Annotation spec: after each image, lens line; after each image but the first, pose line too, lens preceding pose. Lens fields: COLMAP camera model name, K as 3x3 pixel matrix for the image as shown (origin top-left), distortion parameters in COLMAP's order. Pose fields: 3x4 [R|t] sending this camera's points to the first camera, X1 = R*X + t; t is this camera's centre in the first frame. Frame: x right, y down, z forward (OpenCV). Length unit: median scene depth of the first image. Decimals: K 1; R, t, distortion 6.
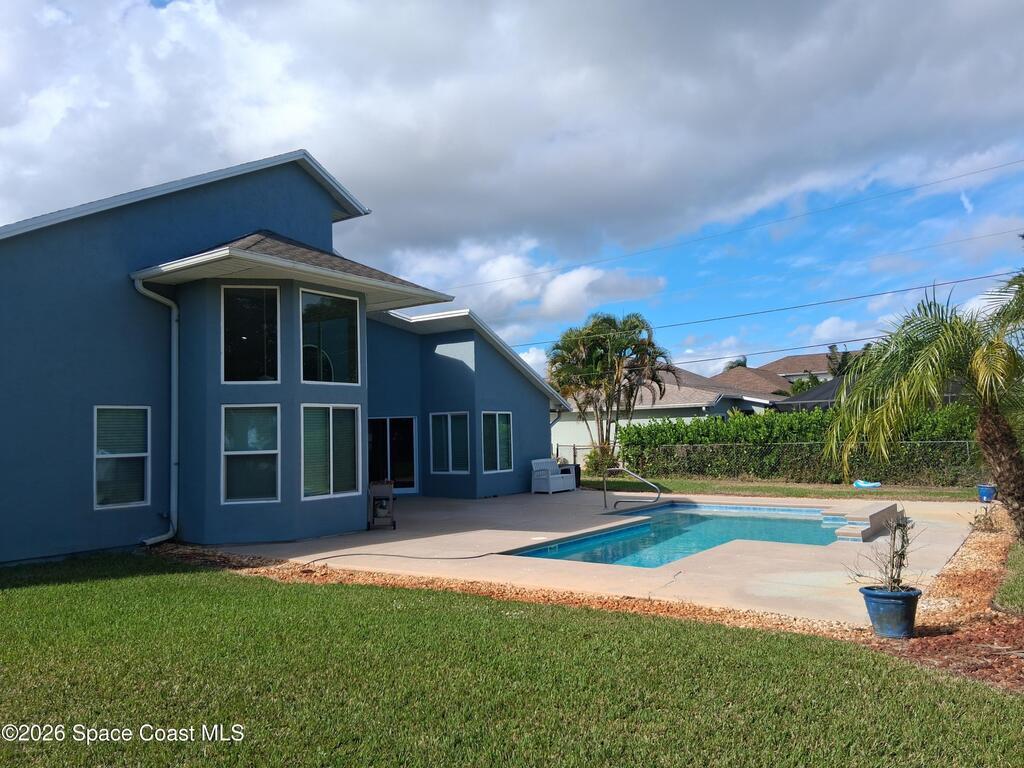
lens RADIAL K [[764.1, 0, 513.7], [0, 764.1, 388.8], [0, 0, 1]] dist [0.118630, -0.193565]
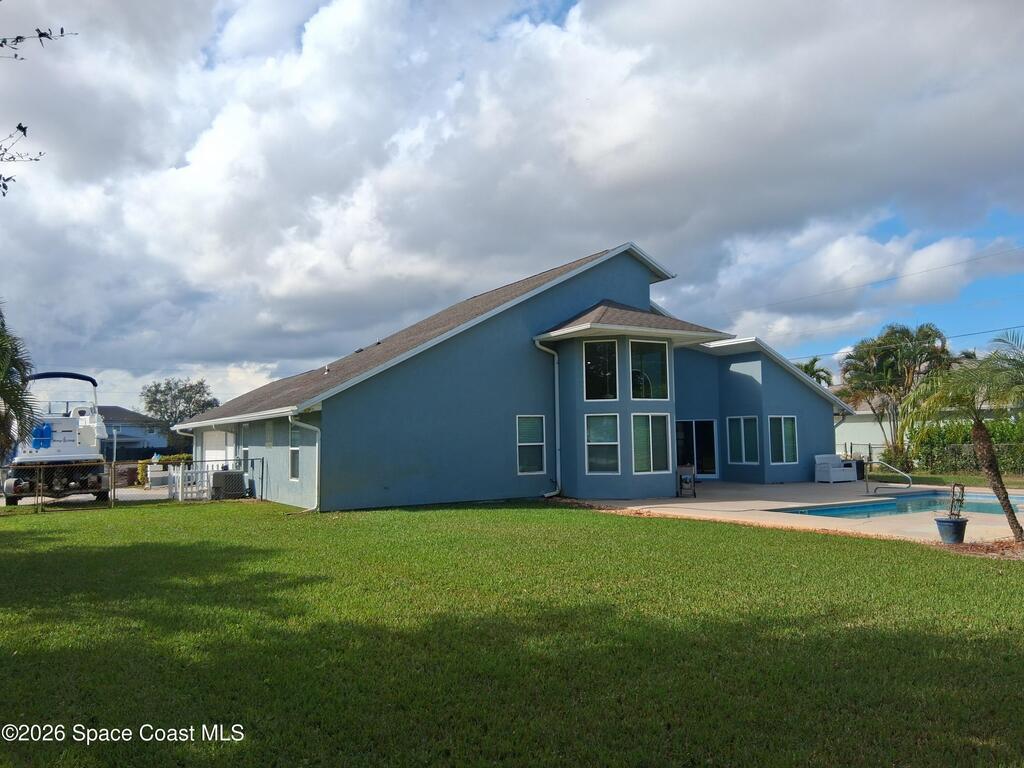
lens RADIAL K [[764.1, 0, 513.7], [0, 764.1, 388.8], [0, 0, 1]] dist [0.118630, -0.193565]
pose [[0.915384, -0.017111, -0.402219, 0.088837], [0.018149, 0.999835, -0.001230, -0.021551], [0.402173, -0.006174, 0.915543, -0.350048]]
